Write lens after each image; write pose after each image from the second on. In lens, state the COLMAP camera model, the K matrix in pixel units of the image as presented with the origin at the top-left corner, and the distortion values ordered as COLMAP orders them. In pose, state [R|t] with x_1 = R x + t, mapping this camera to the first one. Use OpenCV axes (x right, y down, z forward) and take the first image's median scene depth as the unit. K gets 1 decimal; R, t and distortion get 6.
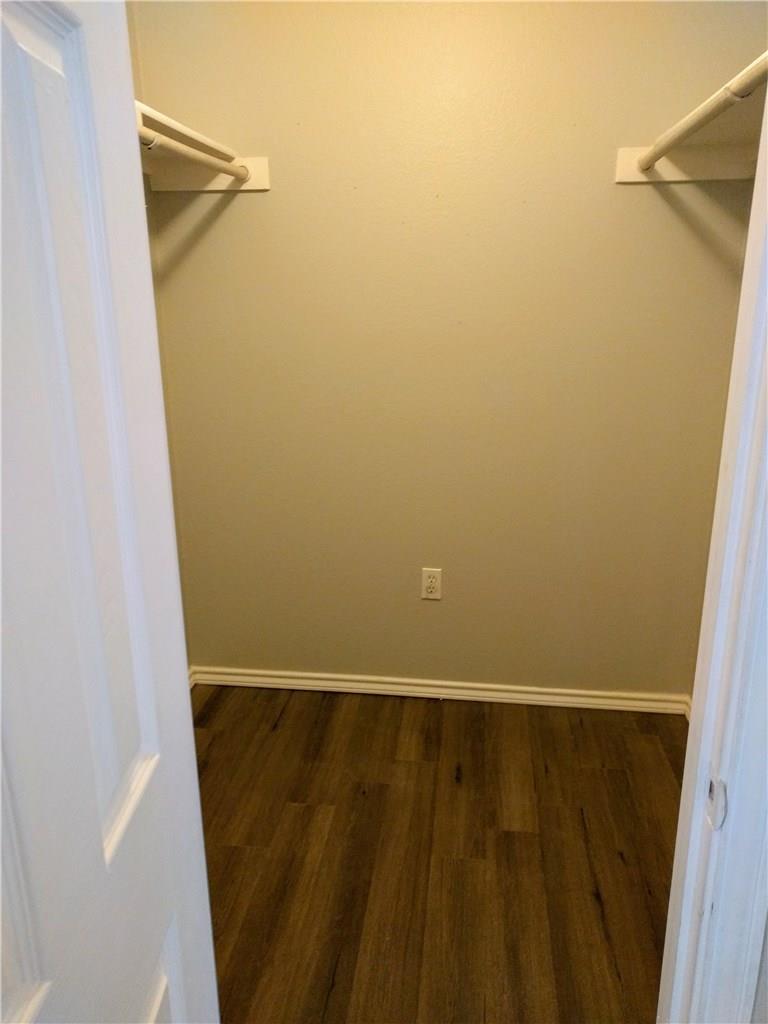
lens RADIAL K [[762.2, 0, 387.1], [0, 762.2, 509.9], [0, 0, 1]] dist [-0.010360, 0.026943]
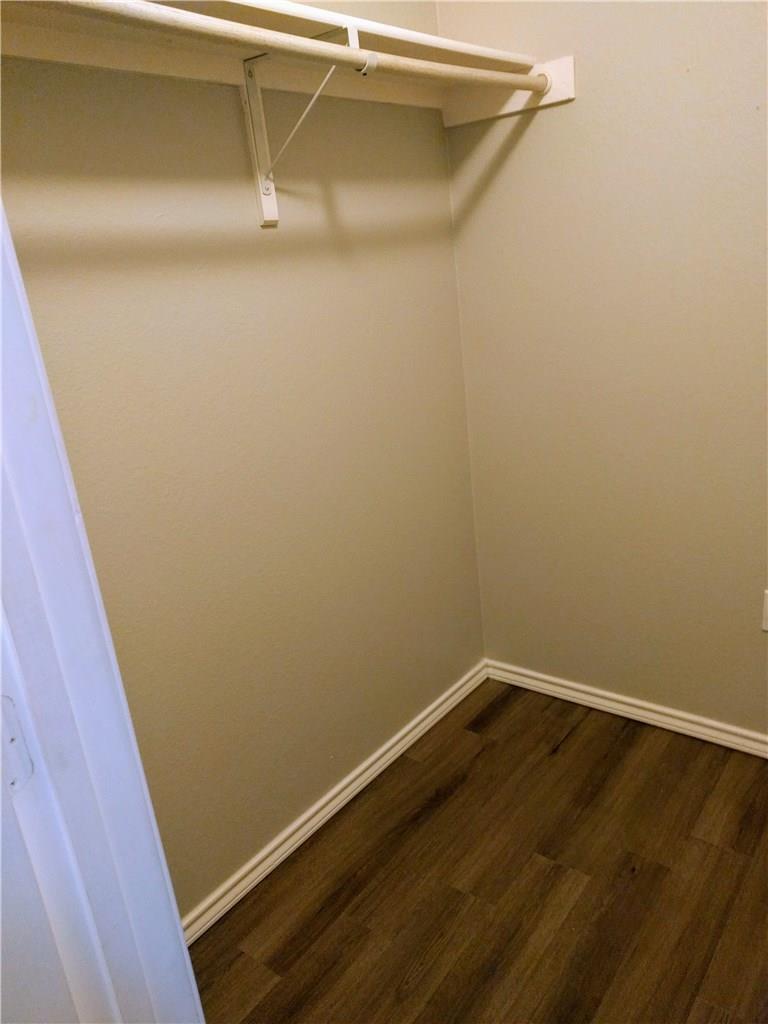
lens RADIAL K [[762.2, 0, 381.1], [0, 762.2, 513.7], [0, 0, 1]] dist [-0.010360, 0.026943]
pose [[0.847840, 0.083435, -0.523646, 0.125699], [-0.044670, 0.995271, 0.086257, -0.050911], [0.528367, -0.049741, 0.847558, 0.202203]]
